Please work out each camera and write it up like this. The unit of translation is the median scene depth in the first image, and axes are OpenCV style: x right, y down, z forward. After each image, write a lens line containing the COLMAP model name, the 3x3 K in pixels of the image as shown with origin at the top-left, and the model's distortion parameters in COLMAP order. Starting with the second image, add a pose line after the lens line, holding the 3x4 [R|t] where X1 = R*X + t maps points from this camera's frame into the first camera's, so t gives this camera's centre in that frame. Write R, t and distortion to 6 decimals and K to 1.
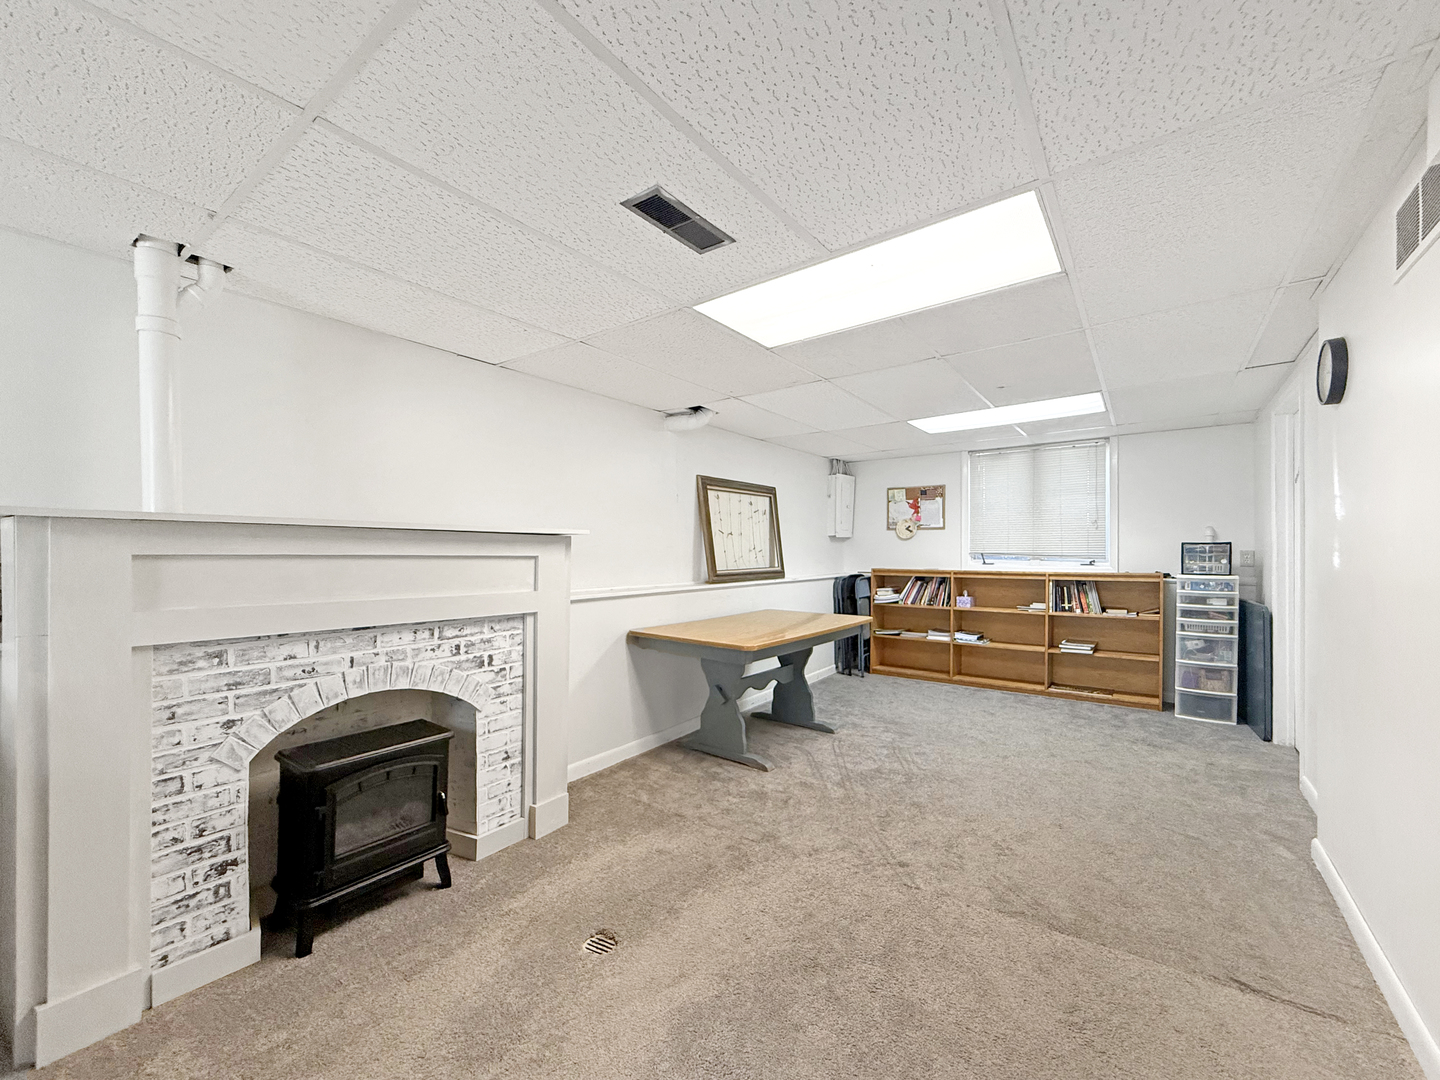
lens RADIAL K [[604.3, 0, 709.0], [0, 604.3, 556.3], [0, 0, 1]] dist [0.000201, -0.000022]
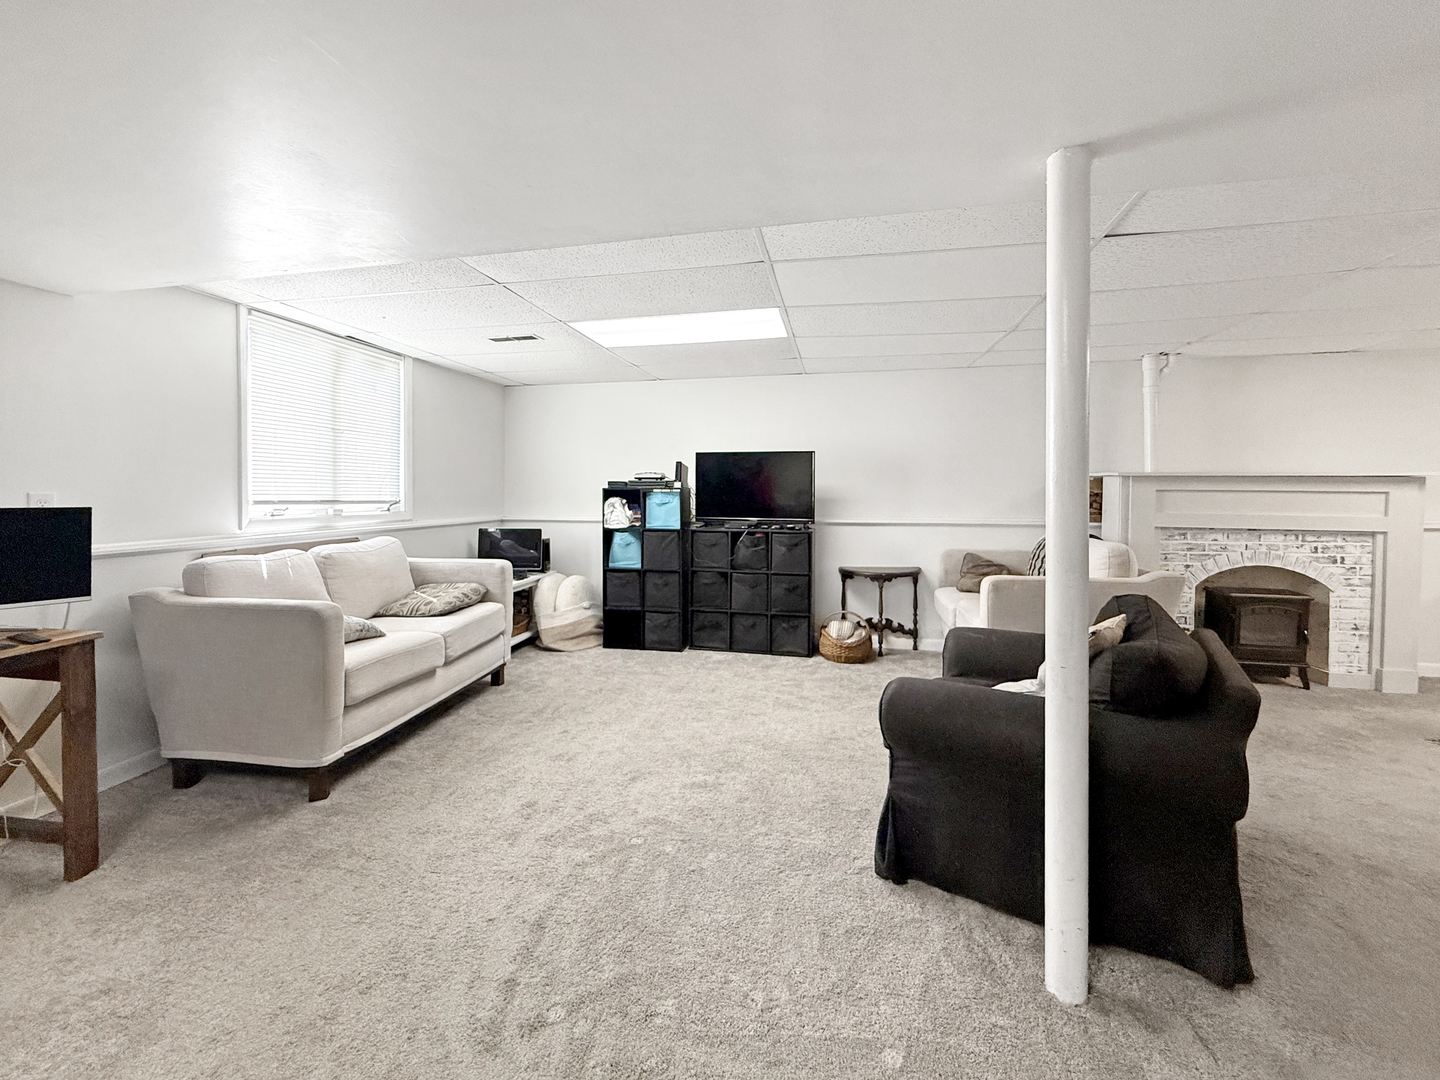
lens RADIAL K [[582.0, 0, 719.7], [0, 582.0, 497.0], [0, 0, 1]] dist [-0.000854, -0.000225]
pose [[0.446129, 0.013297, -0.894870, 0.230551], [-0.007258, 0.999910, 0.011240, 0.007990], [0.894939, 0.001481, 0.446185, -0.992113]]
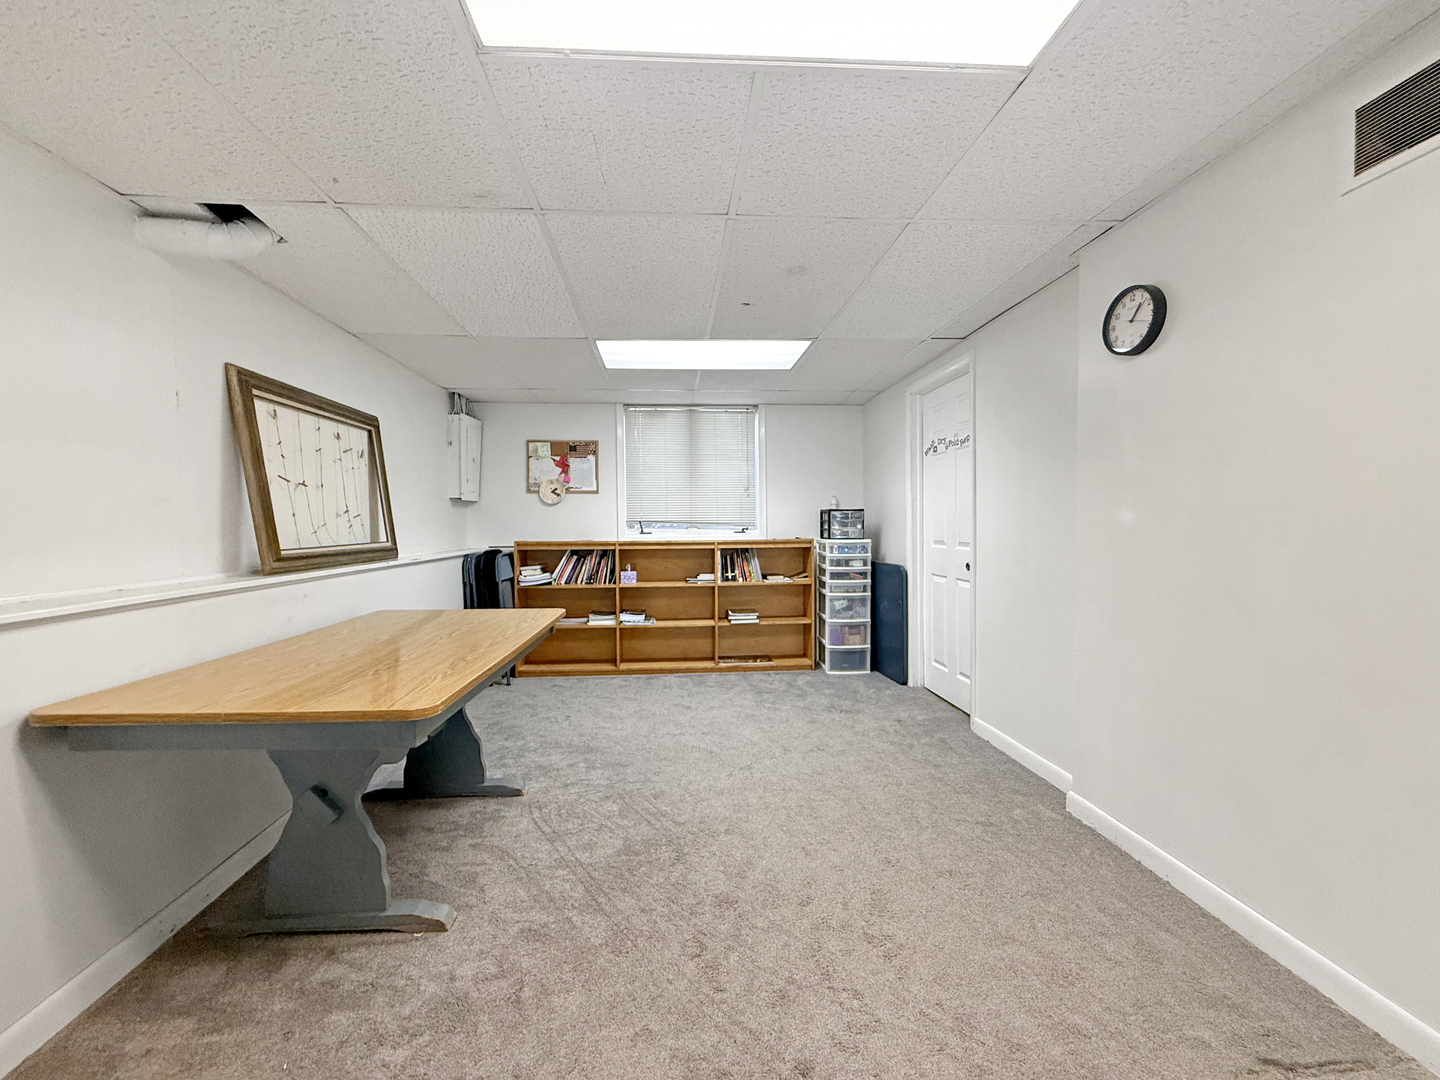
lens RADIAL K [[582.6, 0, 720.0], [0, 582.6, 540.0], [0, 0, 1]] dist [0.000006, -0.000068]
pose [[0.741958, -0.020979, 0.670118, -0.060844], [0.011862, 0.999765, 0.018165, 0.014309], [-0.670342, -0.005528, 0.742032, 0.498833]]
